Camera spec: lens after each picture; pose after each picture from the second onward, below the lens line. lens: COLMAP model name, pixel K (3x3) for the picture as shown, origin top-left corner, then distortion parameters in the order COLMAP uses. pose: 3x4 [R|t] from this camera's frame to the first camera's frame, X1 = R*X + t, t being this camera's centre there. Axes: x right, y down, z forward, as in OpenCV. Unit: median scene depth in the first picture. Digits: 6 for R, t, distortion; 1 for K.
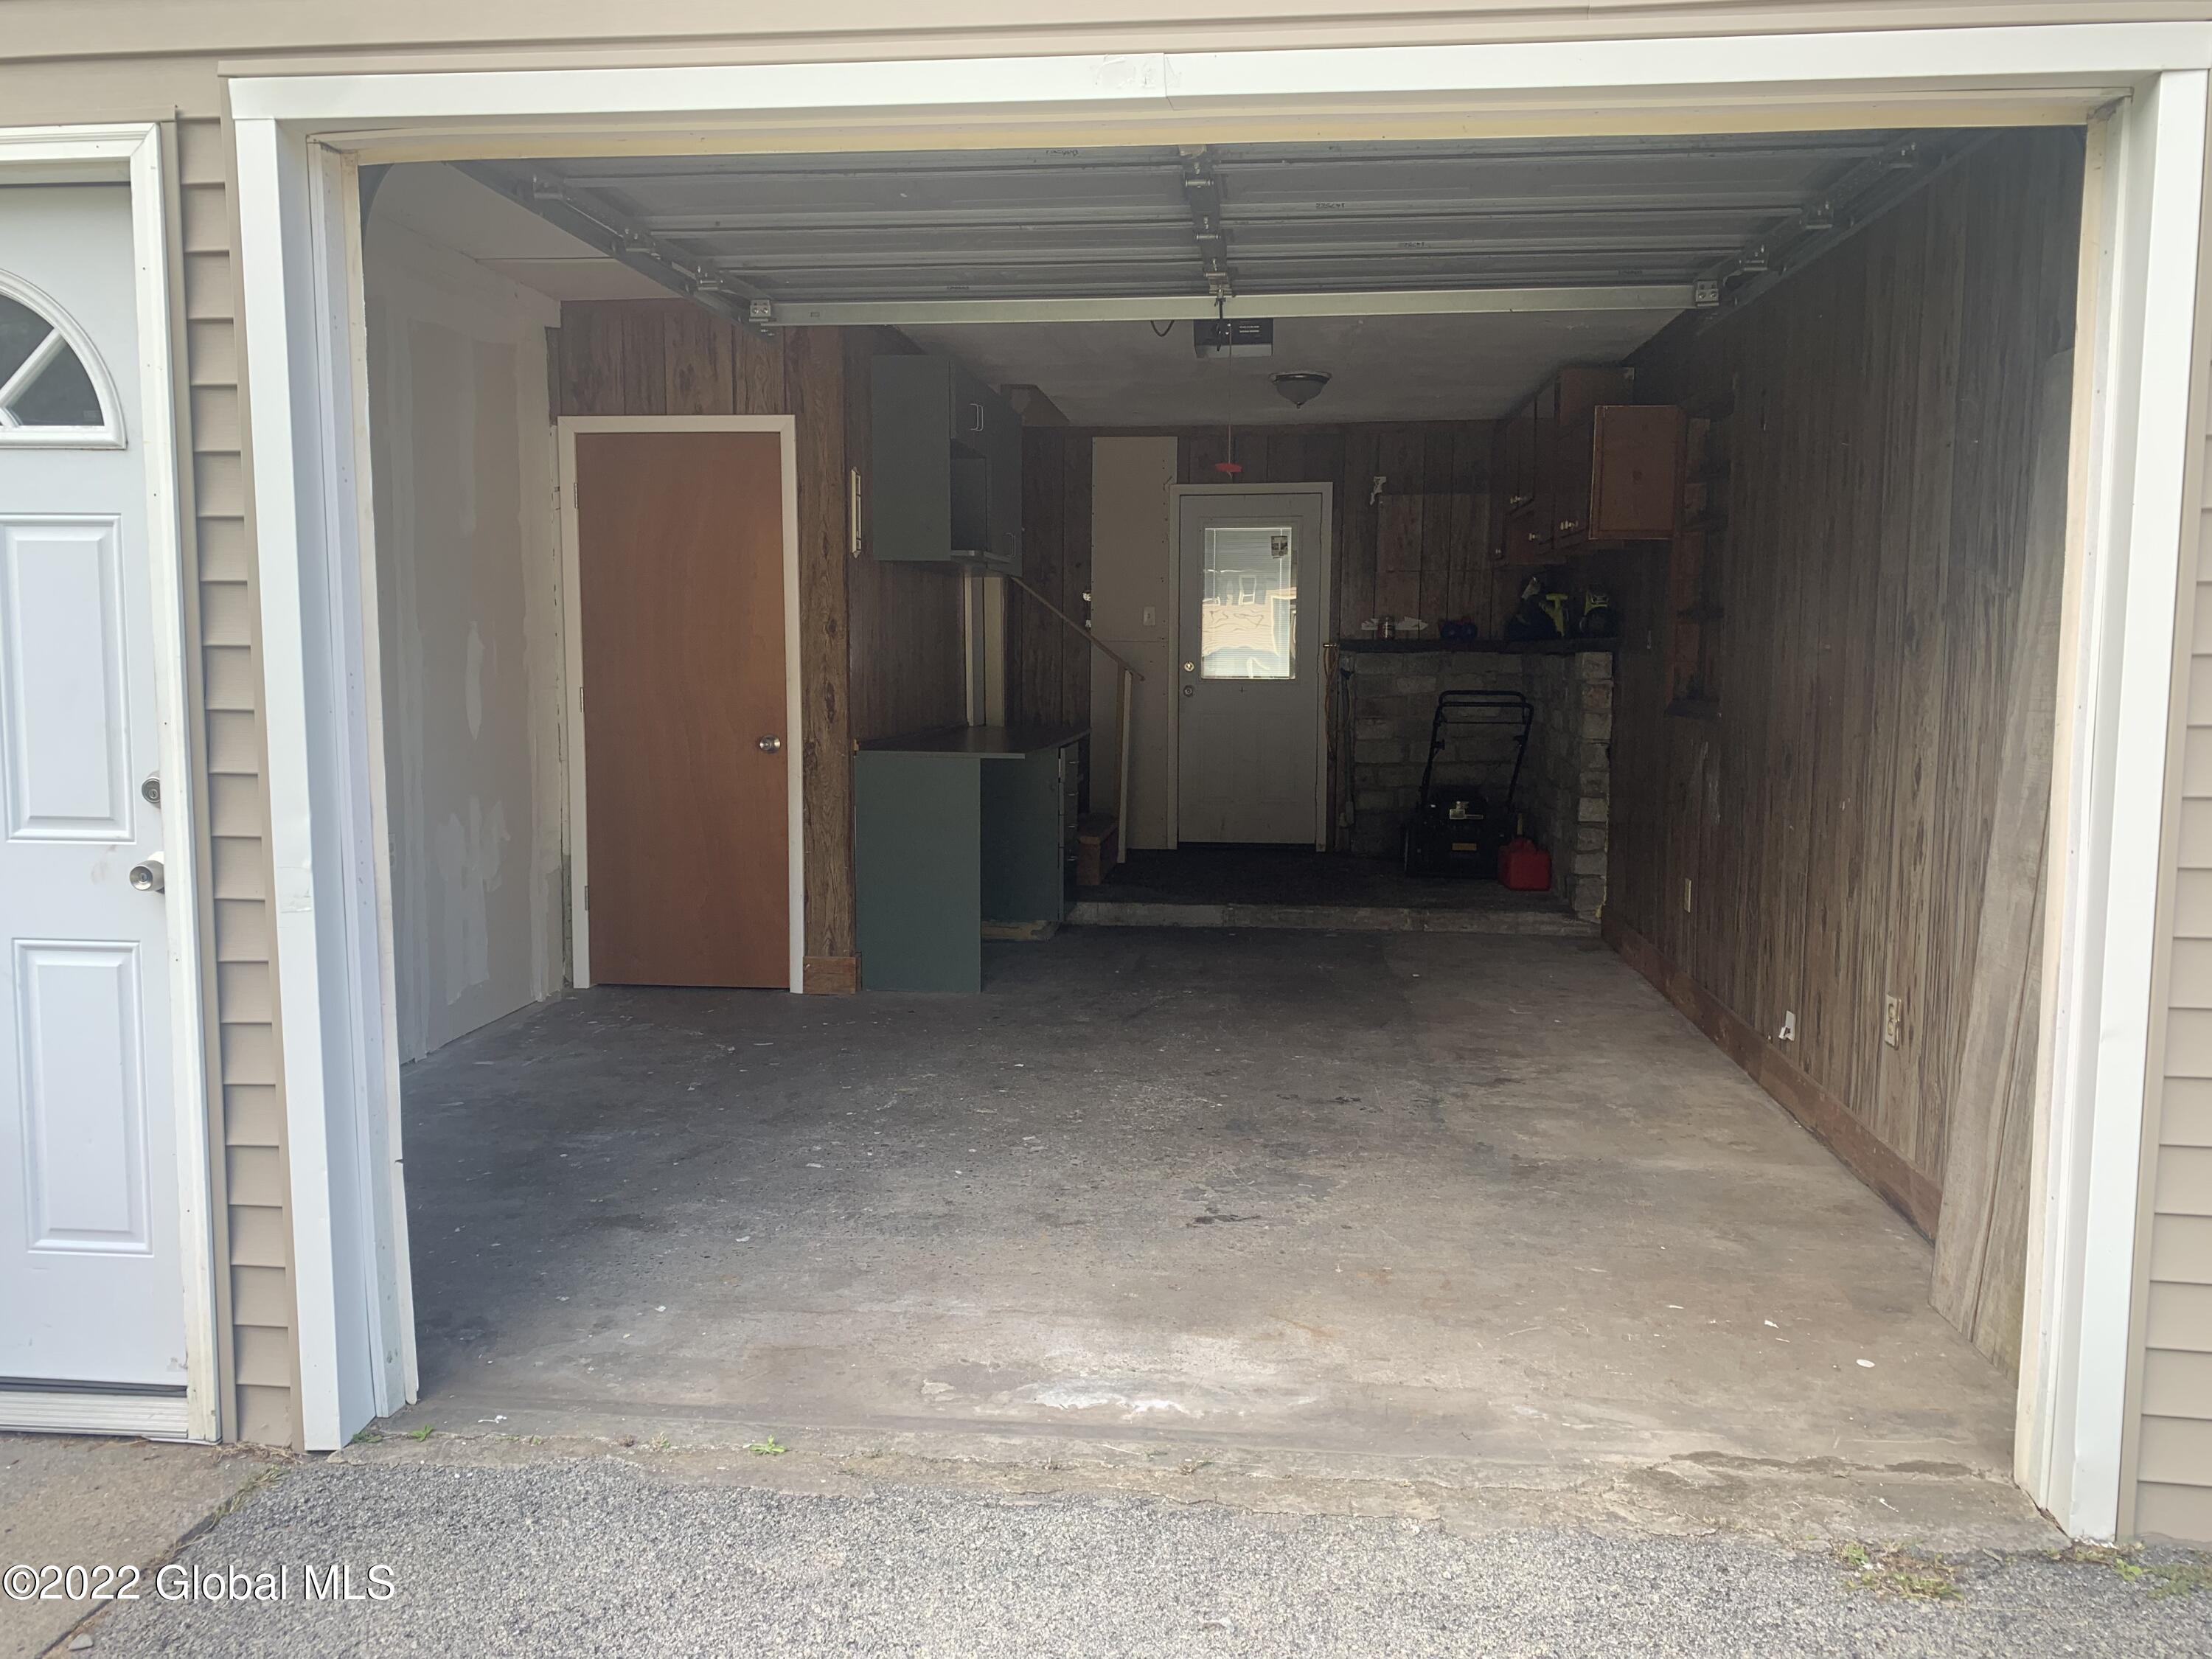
lens RADIAL K [[1715.2, 0, 1107.1], [0, 1715.2, 826.4], [0, 0, 1]] dist [0.016040, 0.002974]
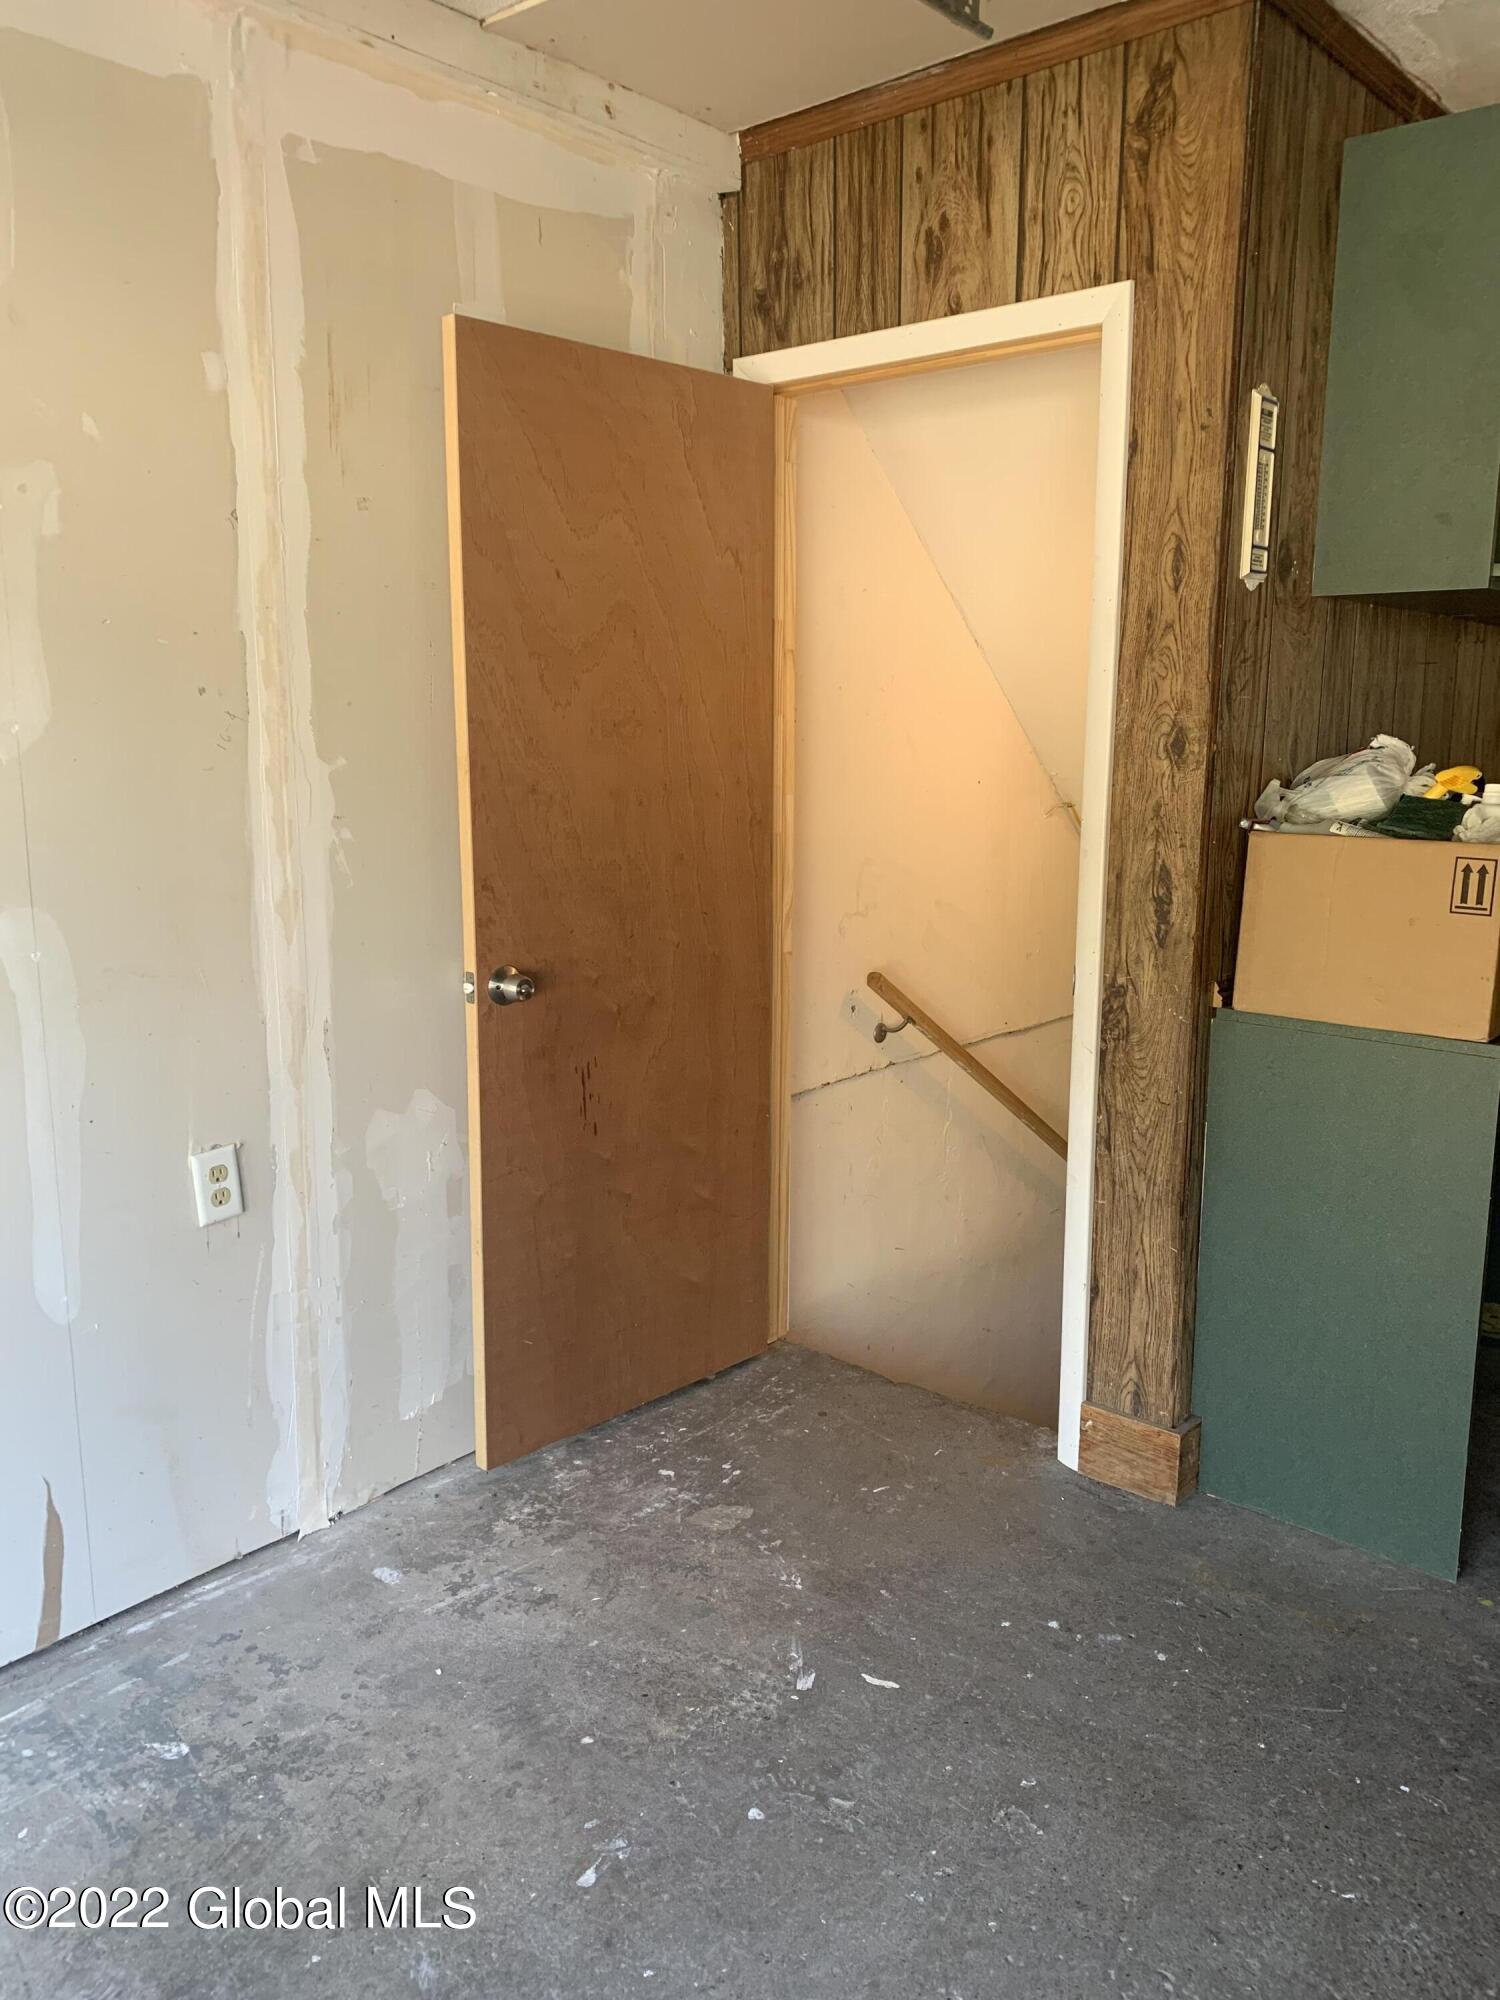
lens RADIAL K [[1550.8, 0, 752.5], [0, 1550.8, 1000.4], [0, 0, 1]] dist [0.016040, 0.002974]
pose [[0.827074, 0.094494, -0.554094, -0.015820], [-0.055053, 0.994647, 0.087450, -0.077404], [0.559391, -0.041823, 0.827848, 0.583690]]
